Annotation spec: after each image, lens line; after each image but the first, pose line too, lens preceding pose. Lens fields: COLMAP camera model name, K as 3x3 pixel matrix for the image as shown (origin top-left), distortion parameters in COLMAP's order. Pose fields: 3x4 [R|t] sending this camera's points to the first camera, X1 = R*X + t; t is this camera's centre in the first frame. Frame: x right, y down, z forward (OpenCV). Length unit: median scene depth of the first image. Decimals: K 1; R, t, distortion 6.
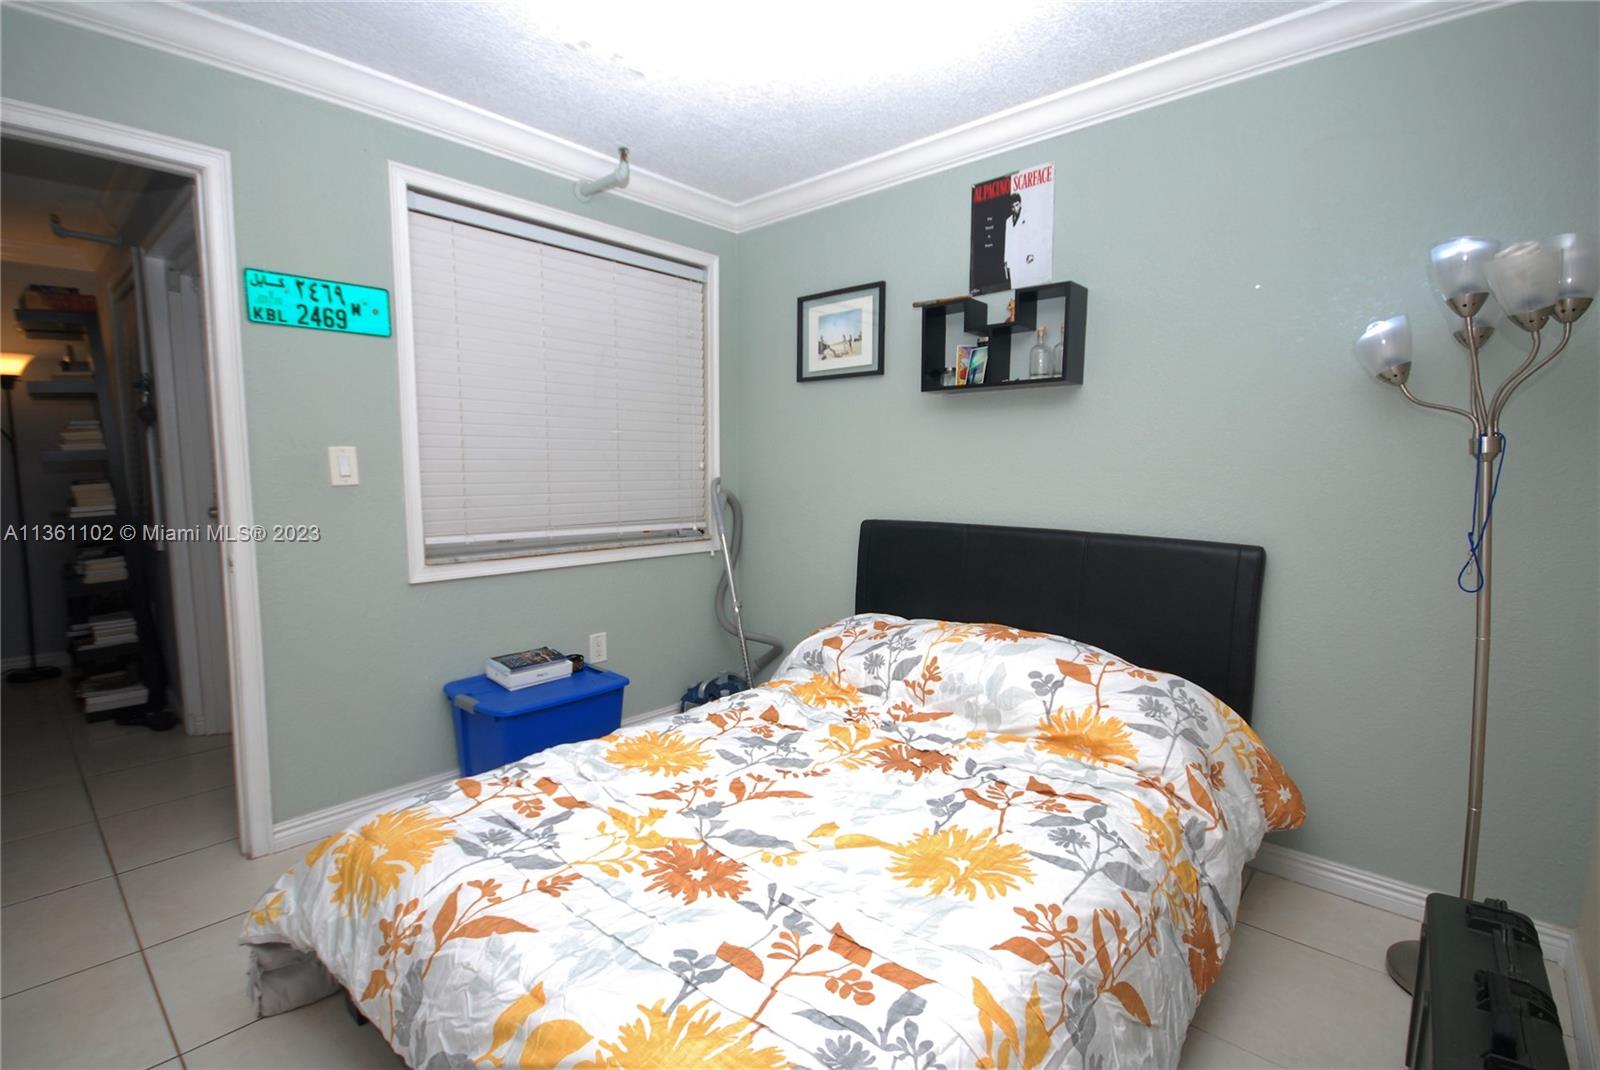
lens RADIAL K [[712.9, 0, 800.8], [0, 712.9, 533.3], [0, 0, 1]] dist [0.002709, 0.001236]
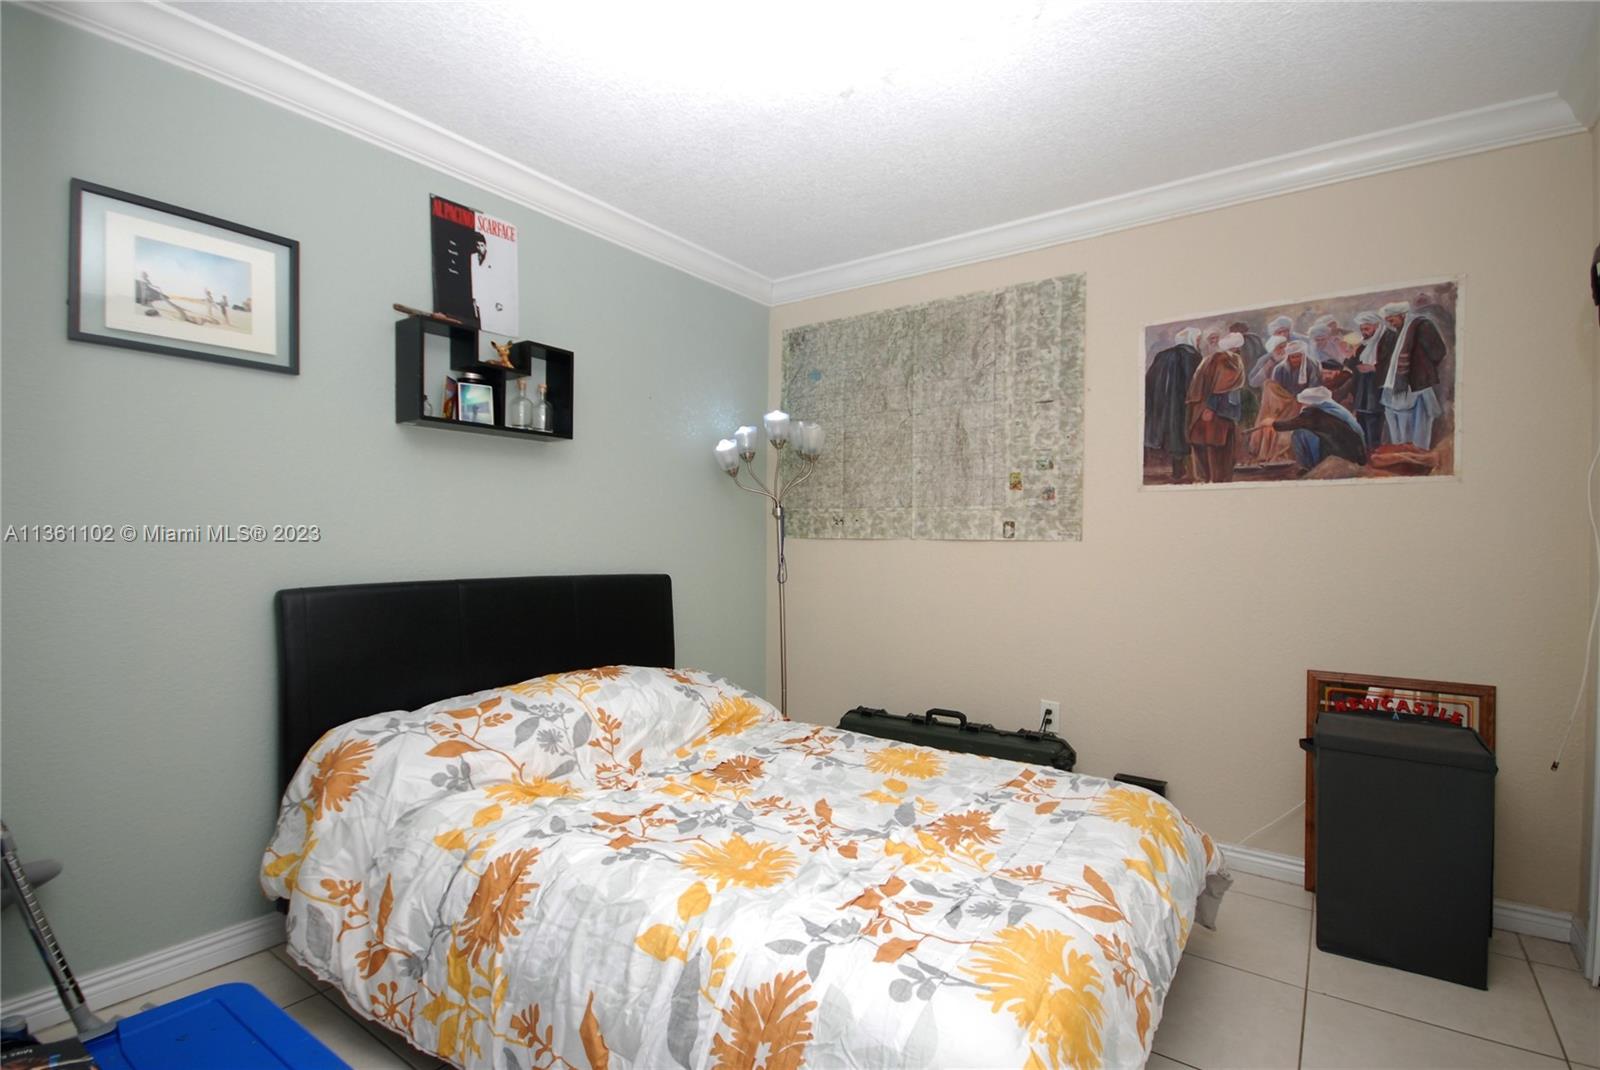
lens RADIAL K [[721.4, 0, 801.8], [0, 721.4, 544.3], [0, 0, 1]] dist [-0.022759, -0.001049]
pose [[-0.074375, -0.012082, 0.997157, -0.794771], [0.081189, 0.996534, 0.018130, -0.044381], [-0.993920, 0.082307, -0.073136, 0.764054]]
